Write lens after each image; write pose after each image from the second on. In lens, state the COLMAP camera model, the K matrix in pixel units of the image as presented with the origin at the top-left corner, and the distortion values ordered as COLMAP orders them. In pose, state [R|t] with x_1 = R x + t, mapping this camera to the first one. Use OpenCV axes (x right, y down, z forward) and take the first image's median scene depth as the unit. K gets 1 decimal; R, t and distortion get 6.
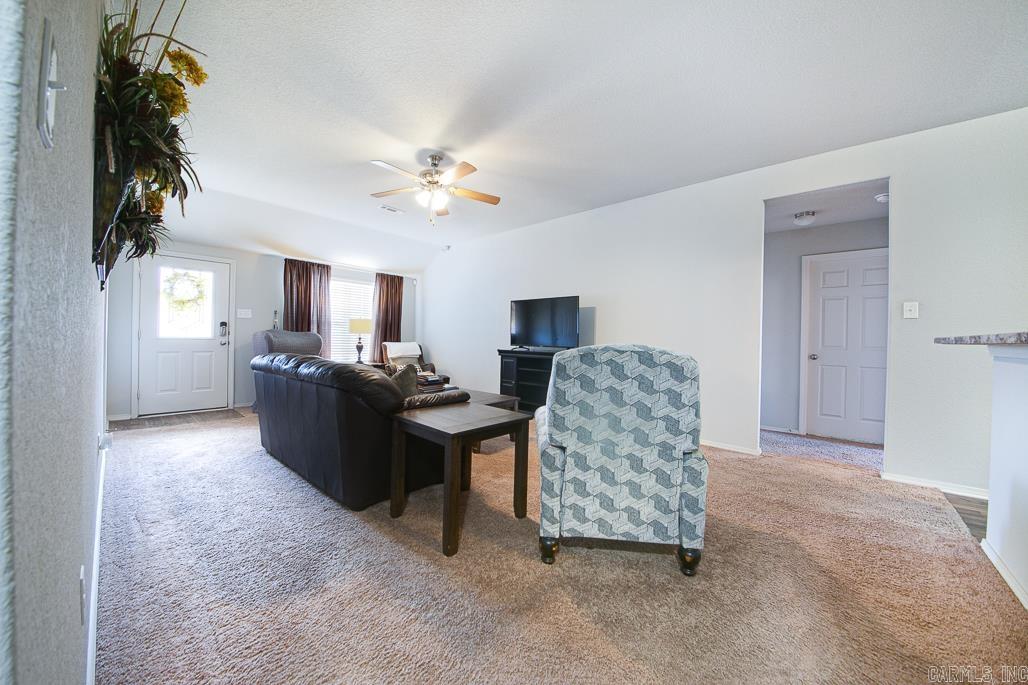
lens RADIAL K [[361.0, 0, 510.8], [0, 361.0, 338.0], [0, 0, 1]] dist [0.019539, -0.023081]
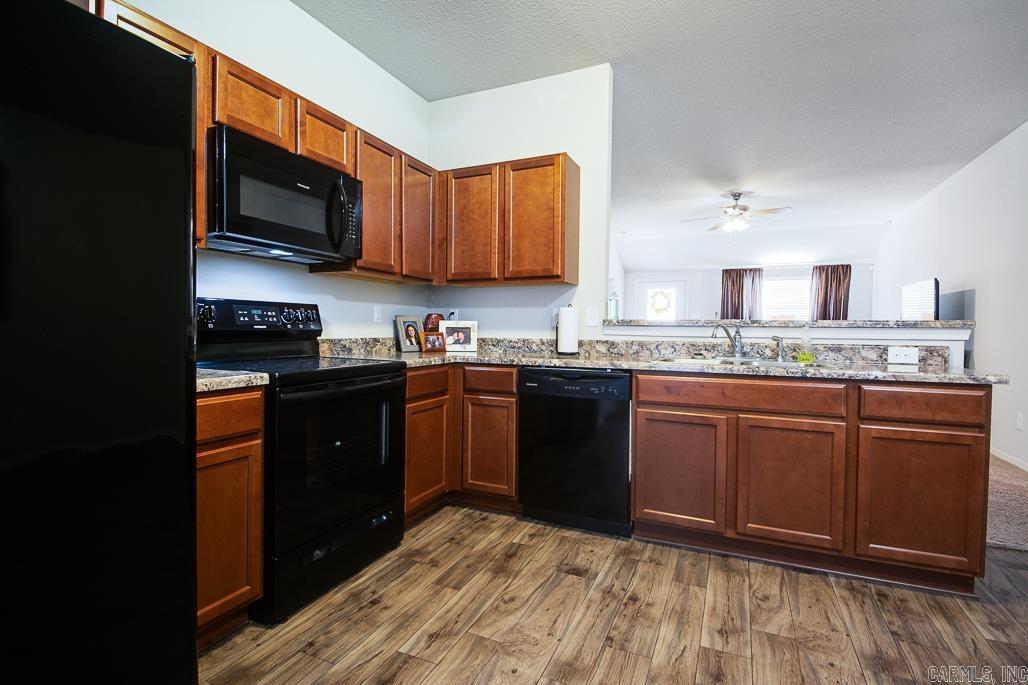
lens RADIAL K [[488.3, 0, 512.1], [0, 488.3, 336.8], [0, 0, 1]] dist [0.041060, -0.035677]
pose [[0.300150, 0.003478, -0.953886, 0.713217], [-0.006163, 0.999980, 0.001707, 0.011909], [0.953872, 0.005366, 0.300165, -0.174032]]
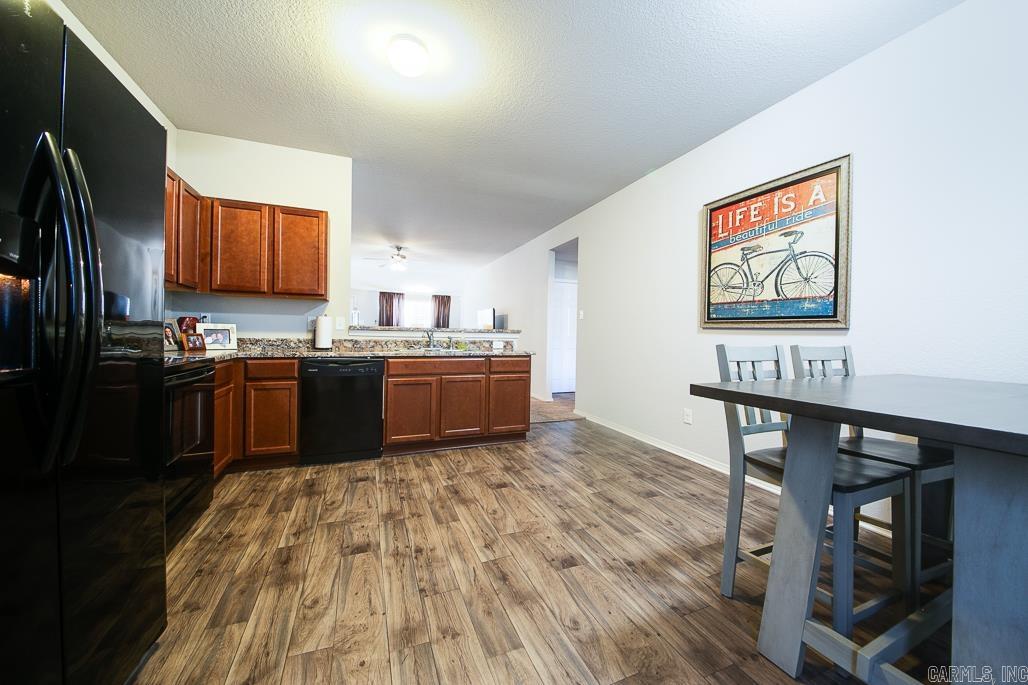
lens RADIAL K [[361.0, 0, 510.8], [0, 361.0, 338.0], [0, 0, 1]] dist [0.019539, -0.023081]
pose [[0.896995, 0.003215, -0.442030, 0.736901], [-0.003372, 0.999994, 0.000431, 0.012739], [0.442029, 0.001104, 0.897000, -0.329902]]
